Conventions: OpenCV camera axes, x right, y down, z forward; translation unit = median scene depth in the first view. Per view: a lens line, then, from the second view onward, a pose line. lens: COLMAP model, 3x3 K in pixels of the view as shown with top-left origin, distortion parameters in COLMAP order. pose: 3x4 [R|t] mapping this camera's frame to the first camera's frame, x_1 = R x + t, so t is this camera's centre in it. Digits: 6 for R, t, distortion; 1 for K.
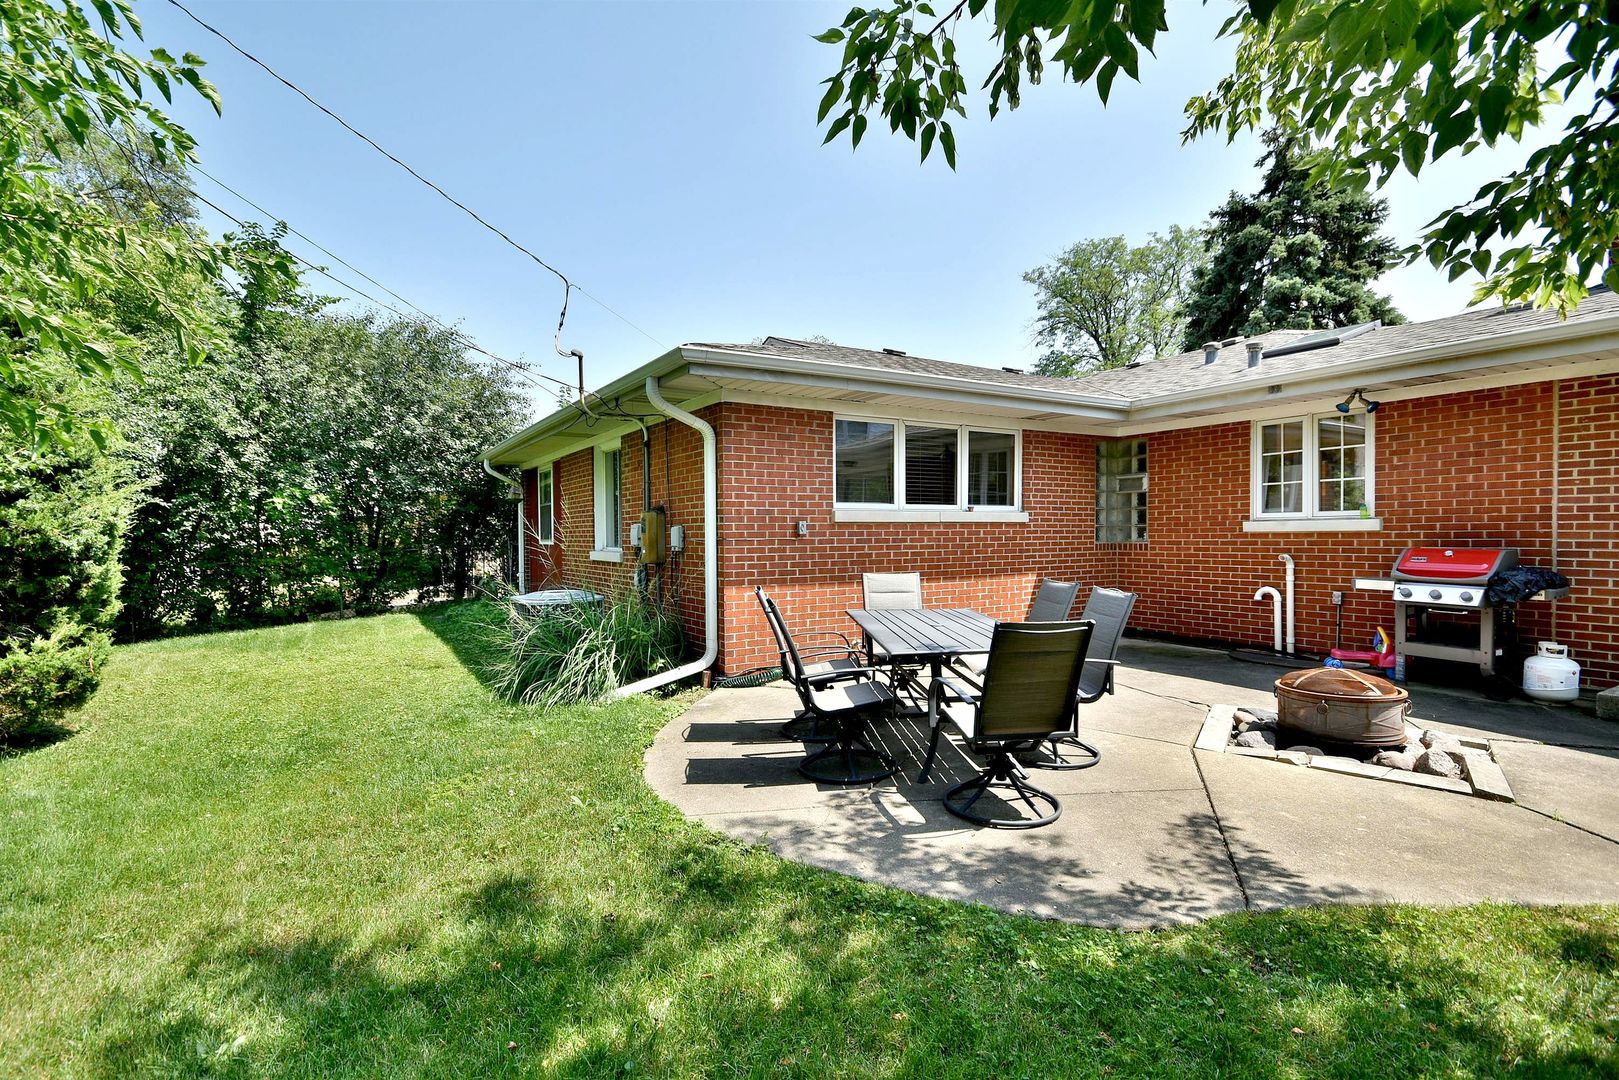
lens RADIAL K [[780.8, 0, 809.5], [0, 780.8, 540.0], [0, 0, 1]] dist [0.001829, 0.000145]
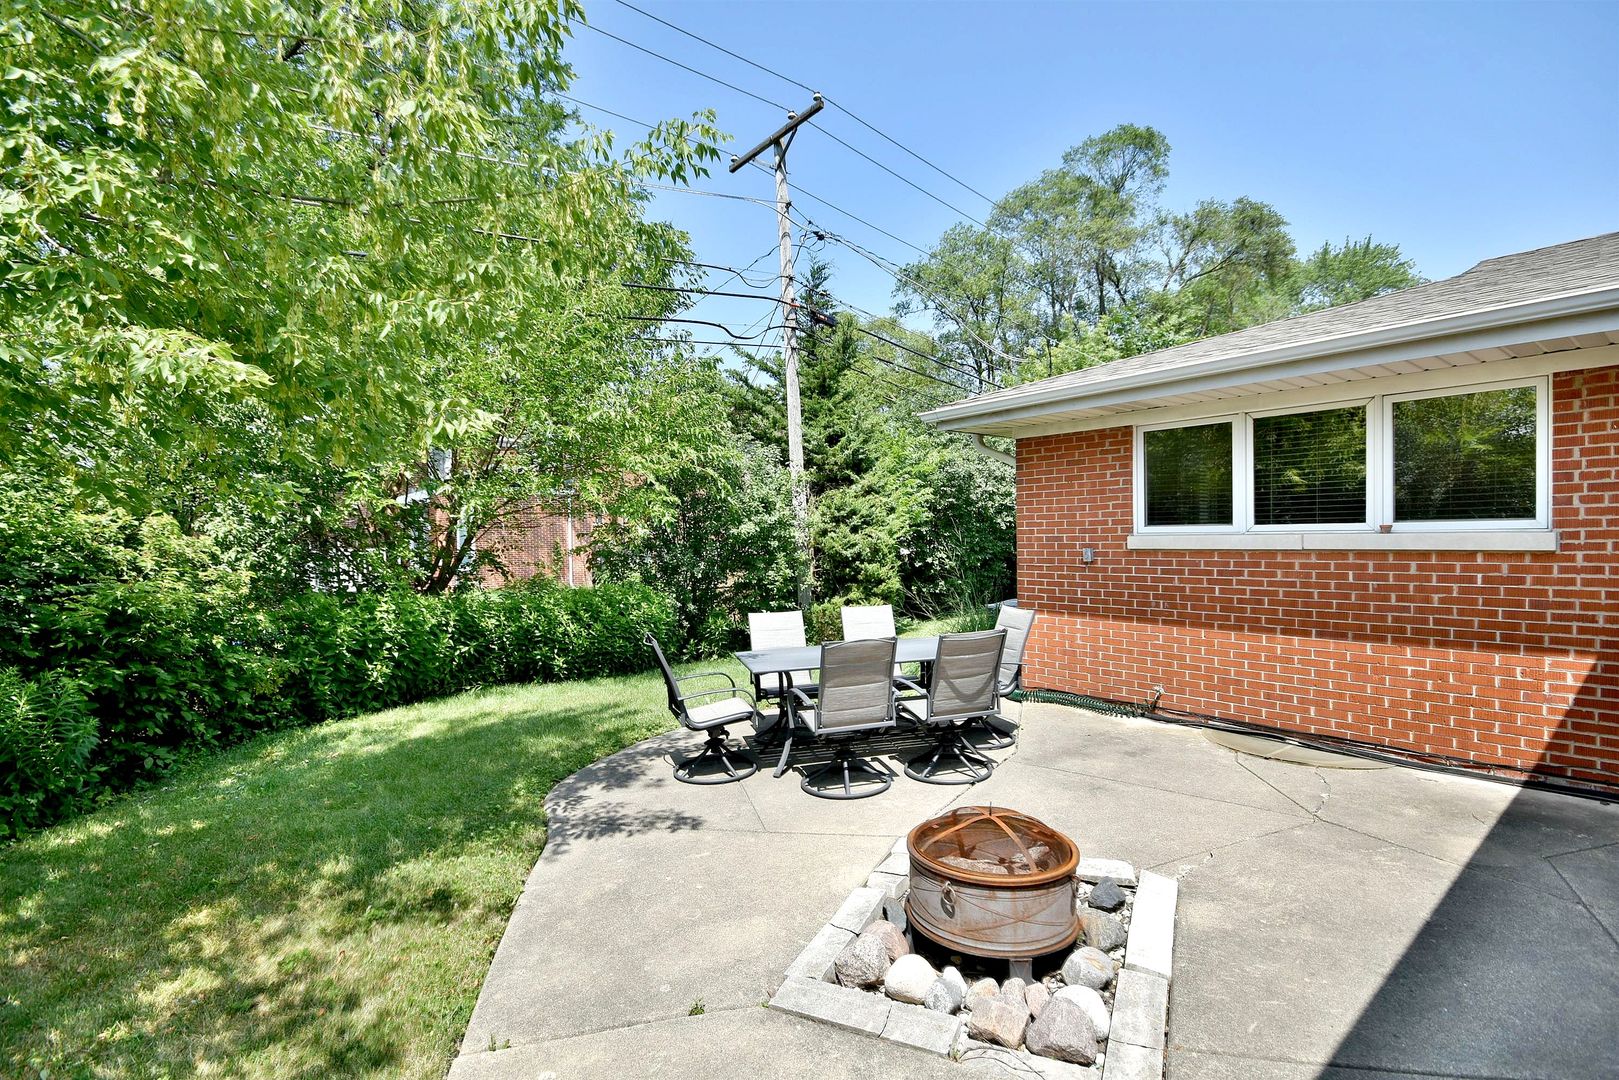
lens RADIAL K [[780.6, 0, 809.5], [0, 780.6, 540.0], [0, 0, 1]] dist [0.000343, 0.000020]
pose [[0.153278, 0.013290, -0.988094, 1.137218], [0.006165, 0.999877, 0.014405, -0.064069], [0.988164, -0.008299, 0.153178, 0.659776]]
